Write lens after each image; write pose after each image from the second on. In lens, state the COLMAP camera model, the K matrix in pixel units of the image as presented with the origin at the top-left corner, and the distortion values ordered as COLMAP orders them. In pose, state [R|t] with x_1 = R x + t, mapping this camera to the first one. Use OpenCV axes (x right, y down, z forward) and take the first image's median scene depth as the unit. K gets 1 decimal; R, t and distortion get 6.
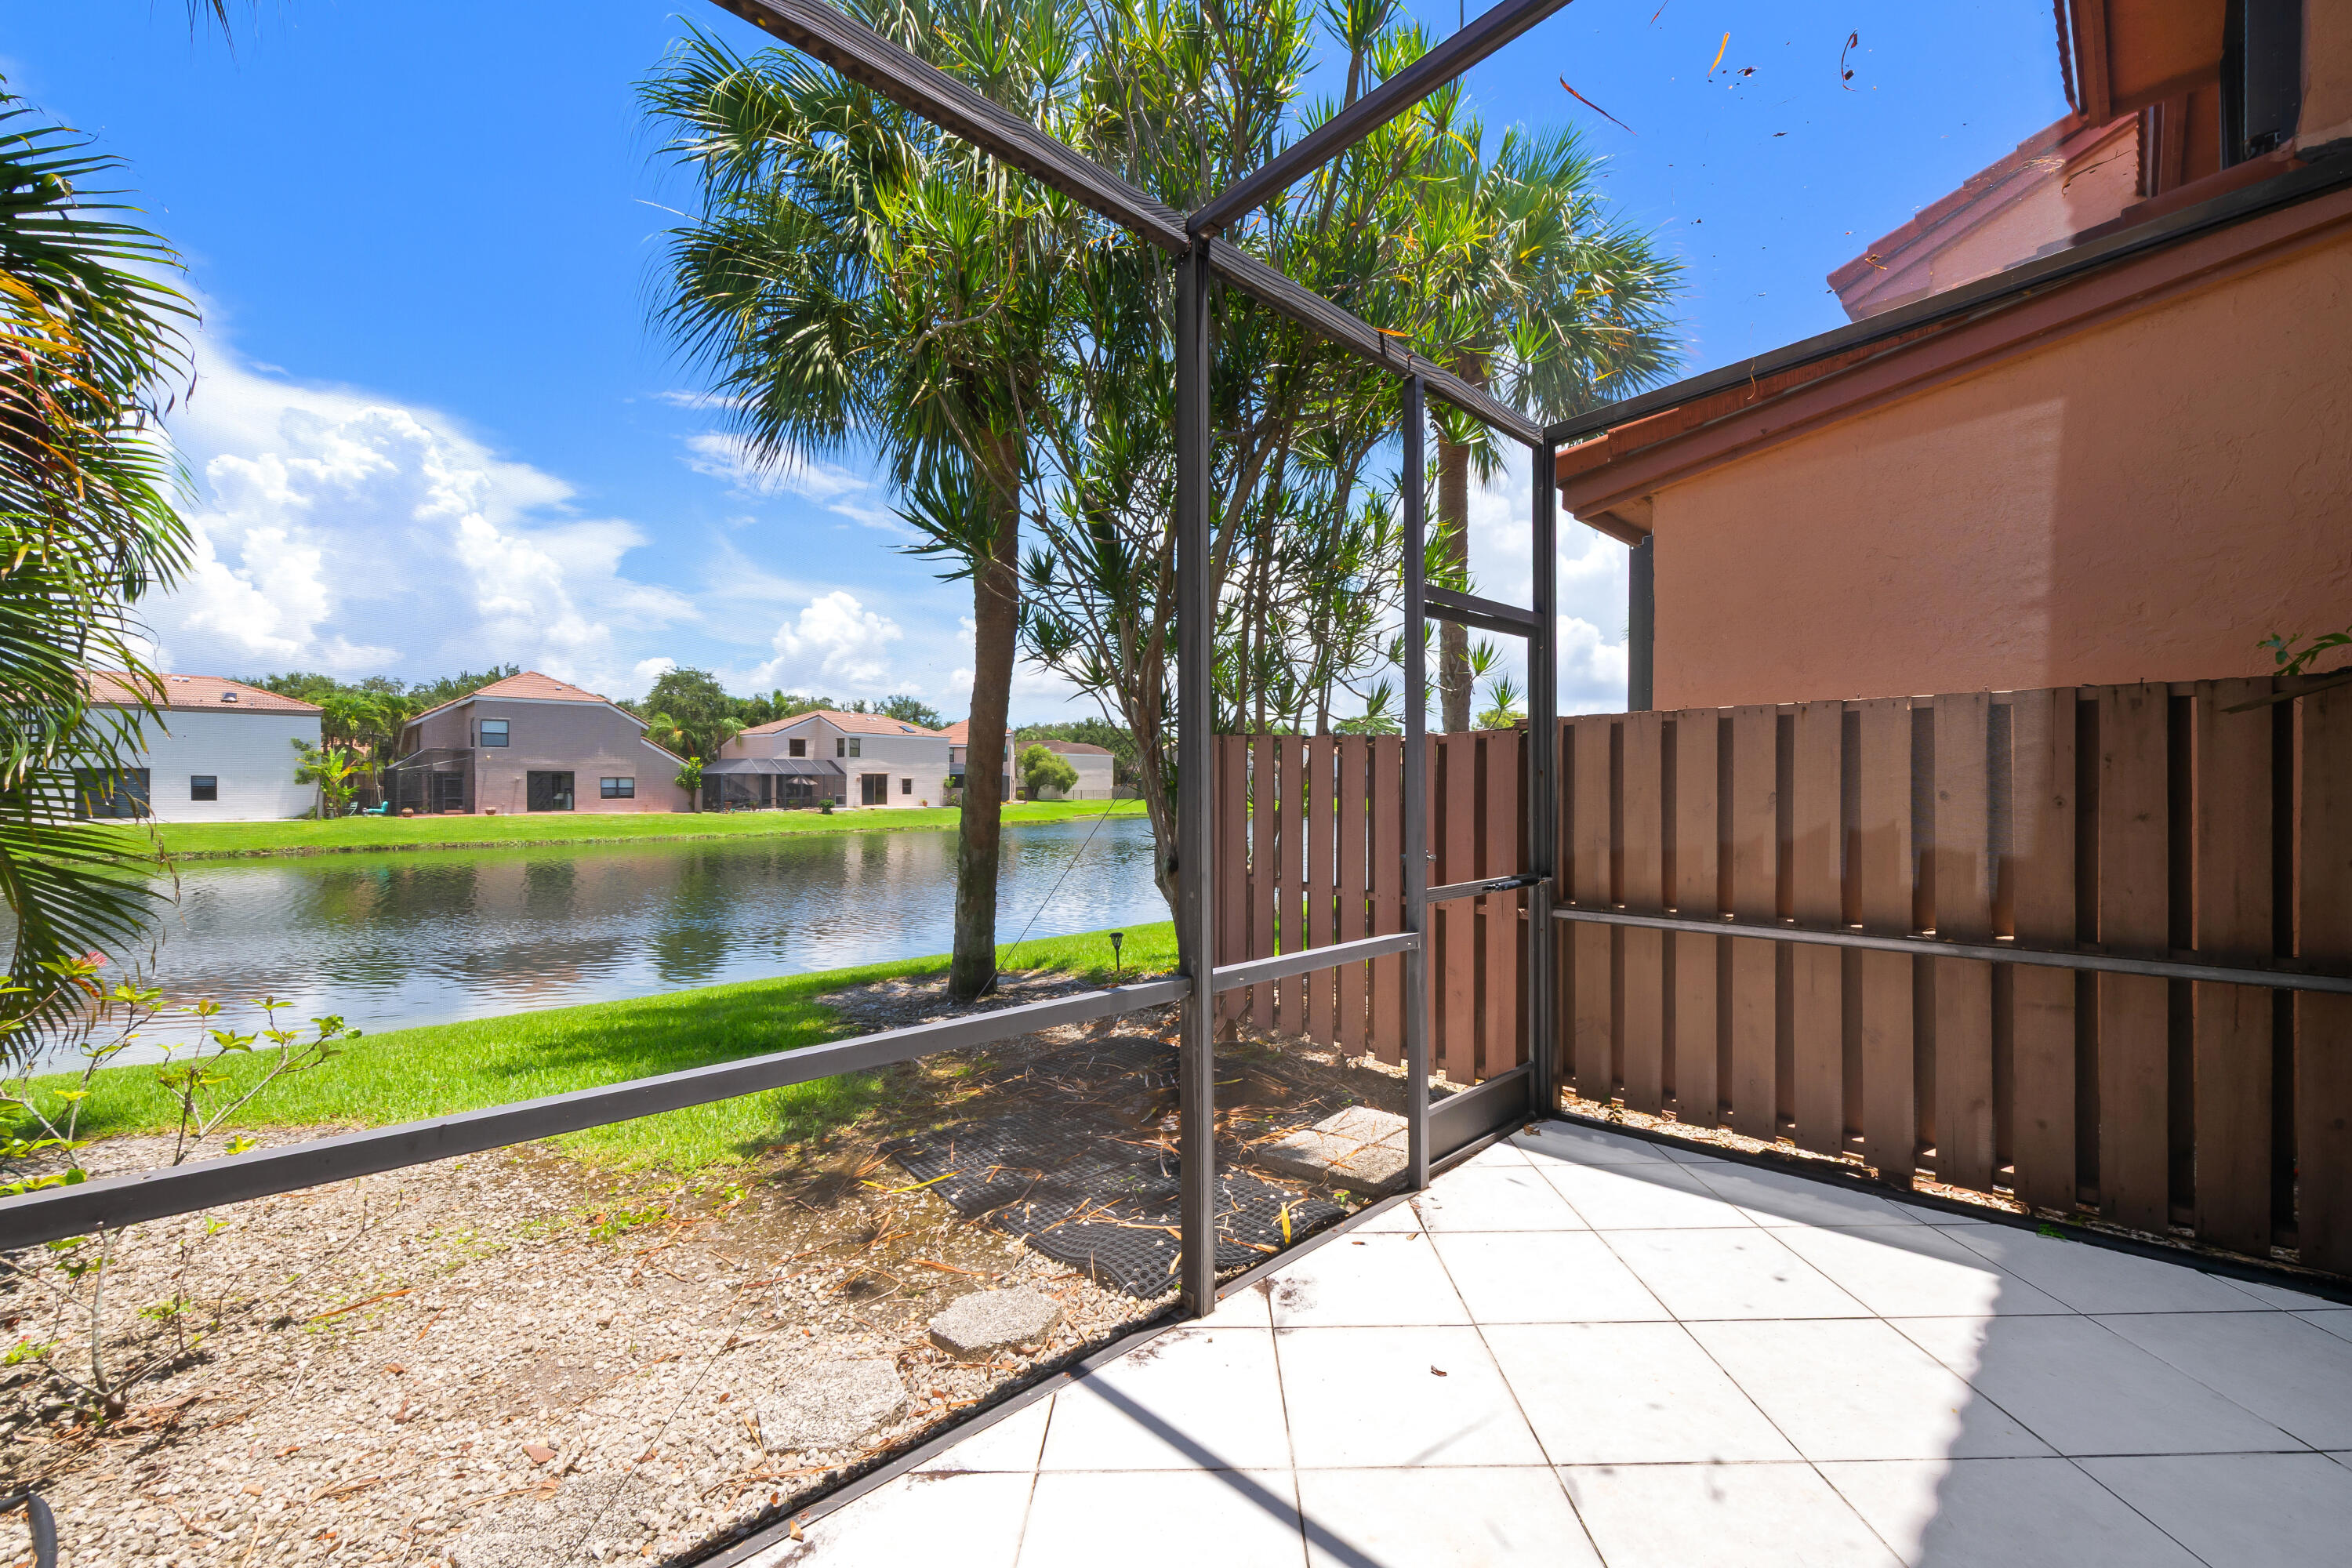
lens RADIAL K [[944.4, 0, 1180.6], [0, 944.4, 785.0], [0, 0, 1]] dist [0.002002, -0.003997]
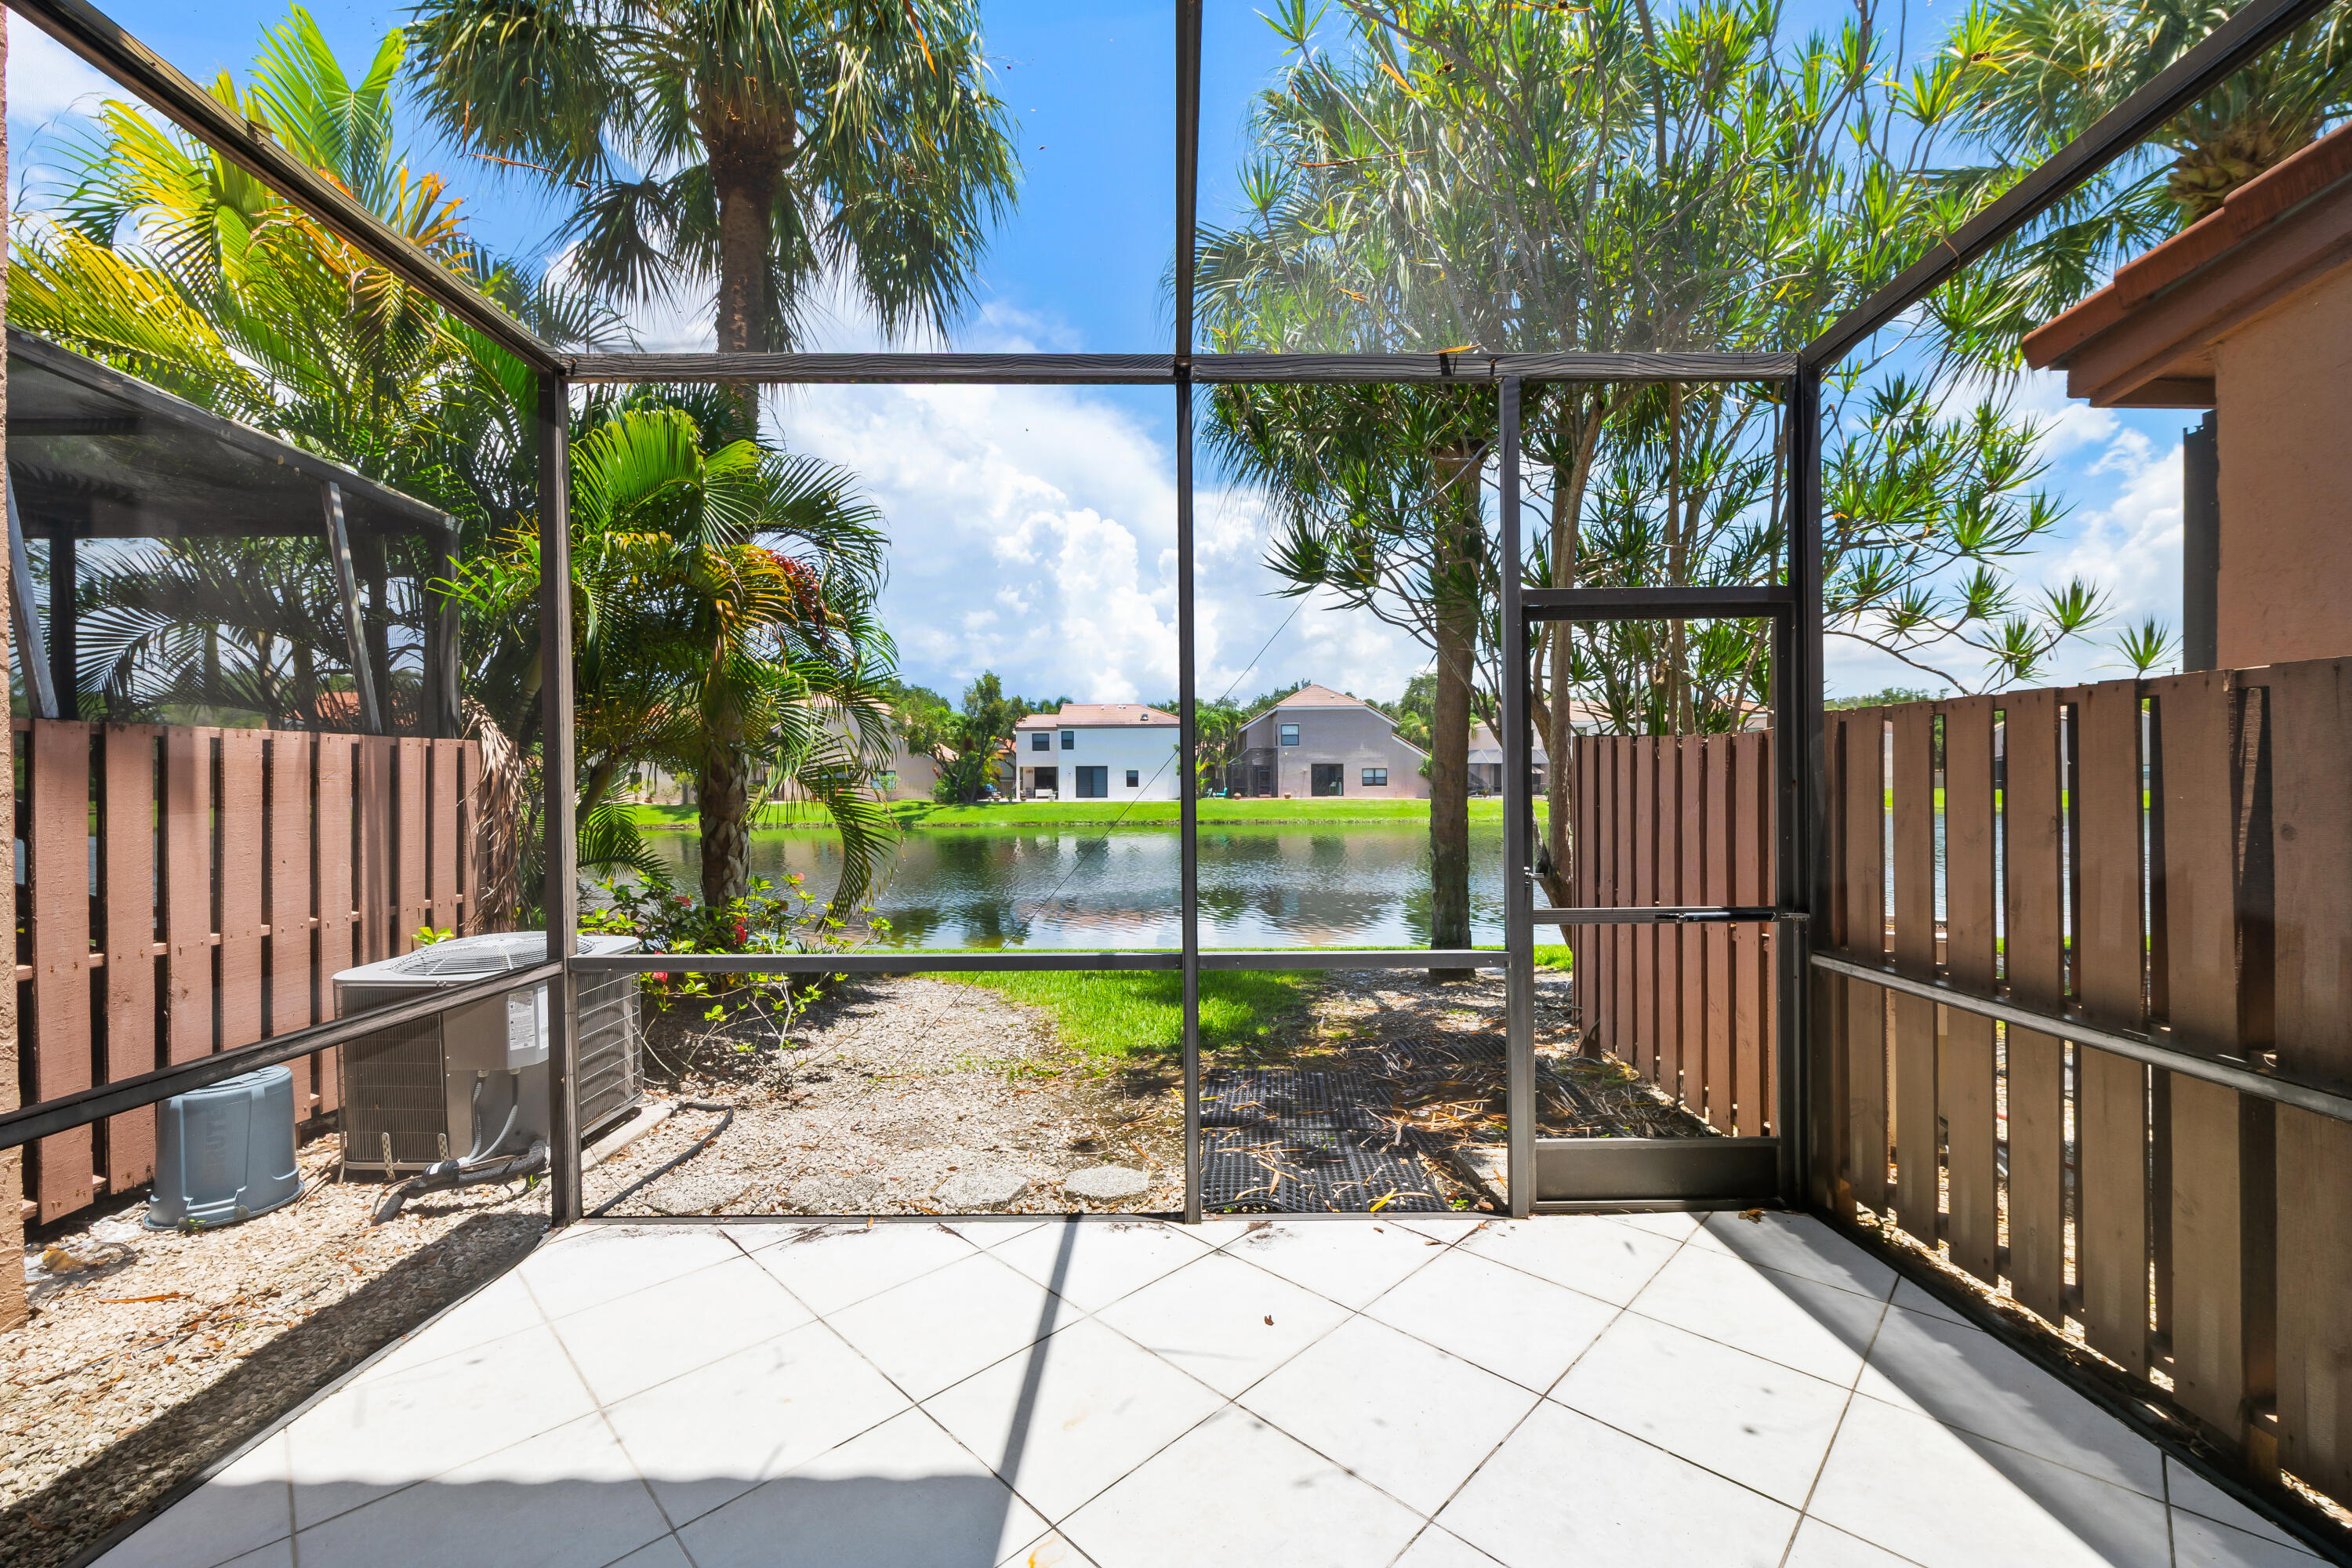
lens RADIAL K [[911.7, 0, 1178.9], [0, 911.7, 773.9], [0, 0, 1]] dist [0.001208, -0.000080]
pose [[0.718718, -0.006558, -0.695271, 0.496824], [0.007564, 0.999970, -0.001613, -0.021694], [0.695260, -0.004100, 0.718746, 0.066495]]
